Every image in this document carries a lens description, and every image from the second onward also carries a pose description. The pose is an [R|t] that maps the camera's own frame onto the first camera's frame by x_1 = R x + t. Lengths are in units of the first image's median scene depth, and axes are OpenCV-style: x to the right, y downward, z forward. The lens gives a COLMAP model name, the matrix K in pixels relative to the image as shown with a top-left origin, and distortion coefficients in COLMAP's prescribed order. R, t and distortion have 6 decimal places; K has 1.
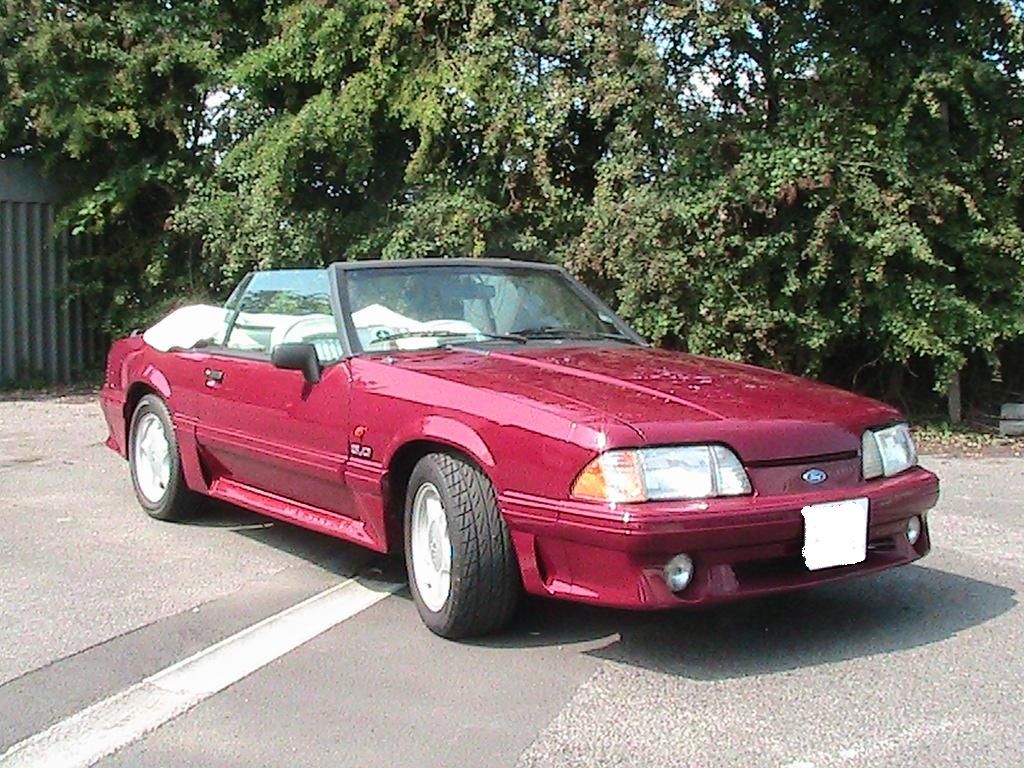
lens RADIAL K [[1310.3, 0, 512.0], [0, 1310.3, 384.0], [0, 0, 1]] dist [-0.213940, 0.254849]
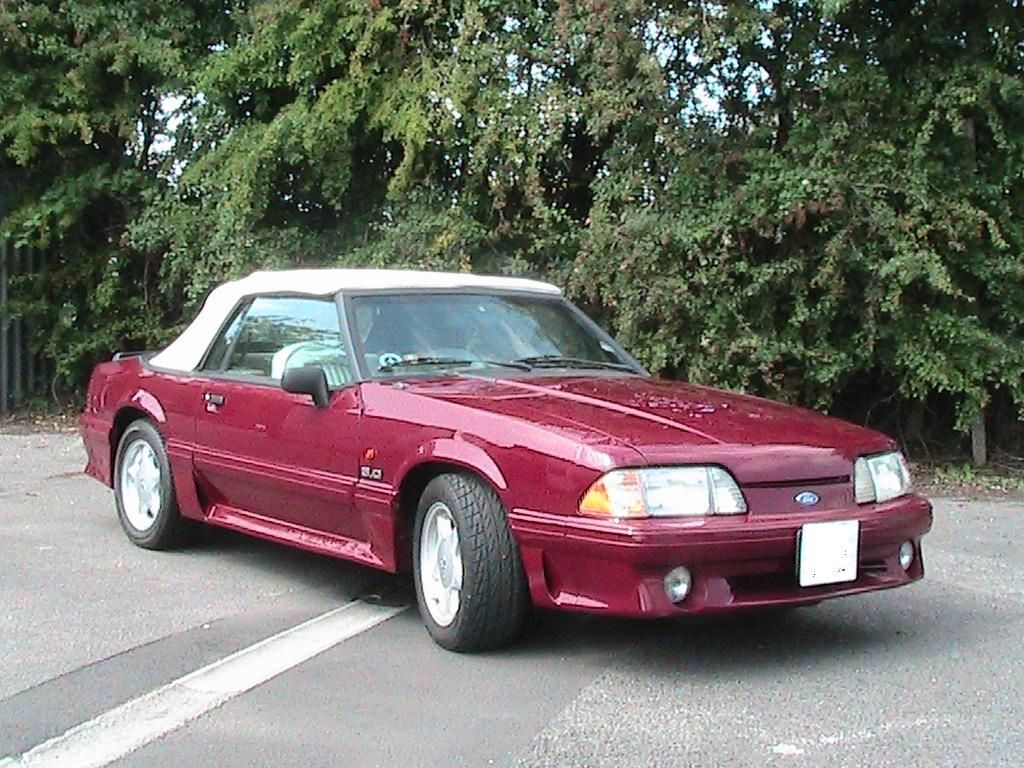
lens RADIAL K [[1548.9, 0, 512.0], [0, 1548.9, 384.0], [0, 0, 1]] dist [-0.103109, 0.166303]
pose [[0.999755, 0.011245, 0.019080, -0.012666], [-0.010720, 0.999567, -0.027391, 0.006075], [-0.019380, 0.027180, 0.999443, -0.105888]]
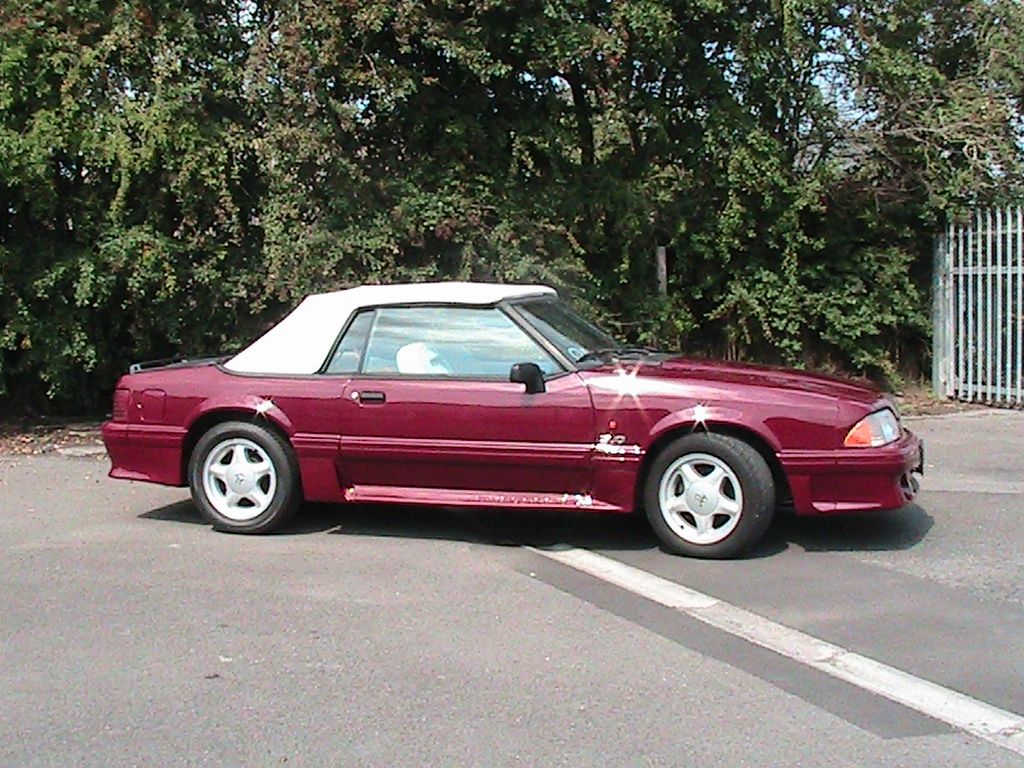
lens RADIAL K [[1296.1, 0, 508.4], [0, 1296.1, 417.5], [0, 0, 1]] dist [-0.209721, 0.246719]
pose [[0.799520, -0.072545, 0.596243, -0.454537], [0.064034, 0.997317, 0.035478, -0.011704], [-0.597217, 0.009814, 0.802020, -0.006878]]
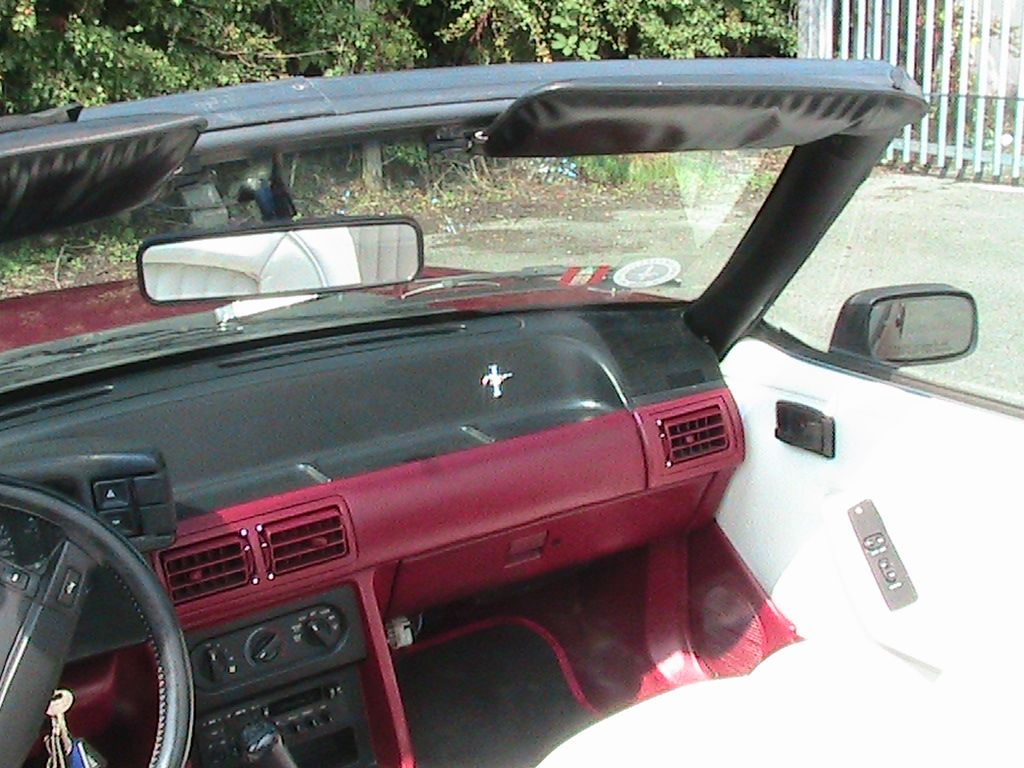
lens RADIAL K [[1310.3, 0, 512.0], [0, 1310.3, 384.0], [0, 0, 1]] dist [-0.213940, 0.254849]
pose [[0.676100, -0.242905, 0.695620, -0.028277], [0.087804, 0.963930, 0.251256, -0.045800], [-0.731560, -0.108796, 0.673041, 0.381735]]
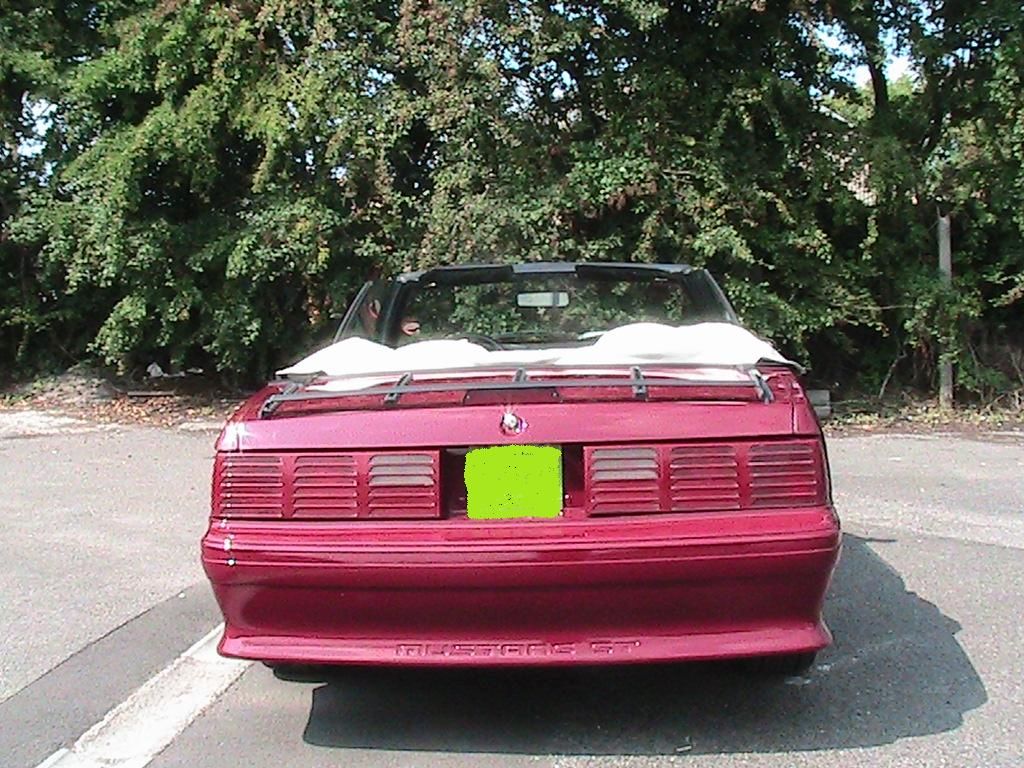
lens RADIAL K [[1310.3, 0, 512.0], [0, 1310.3, 384.0], [0, 0, 1]] dist [-0.213940, 0.254849]
pose [[0.981761, -0.027439, 0.188131, -0.078065], [0.027999, 0.999608, -0.000319, 0.003500], [-0.188049, 0.005581, 0.982144, -0.046715]]
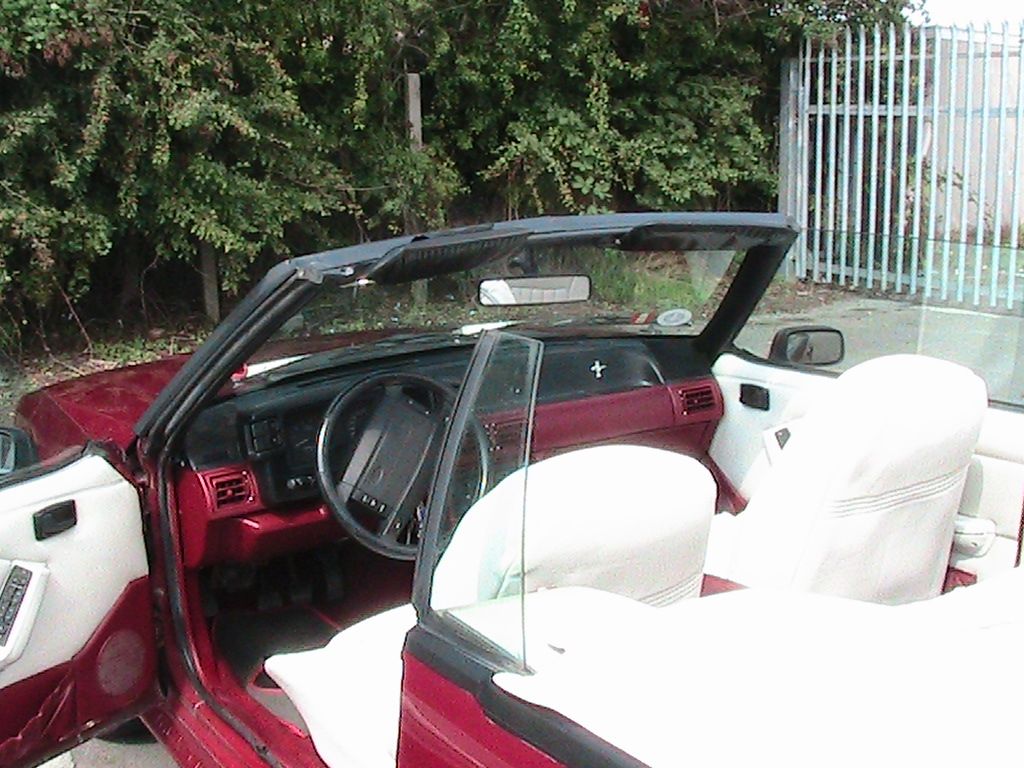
lens RADIAL K [[1310.3, 0, 512.0], [0, 1310.3, 384.0], [0, 0, 1]] dist [-0.213940, 0.254849]
pose [[0.674349, -0.159064, 0.721077, -0.159486], [0.066292, 0.985621, 0.155424, -0.052971], [-0.735431, -0.057009, 0.675198, 0.293474]]
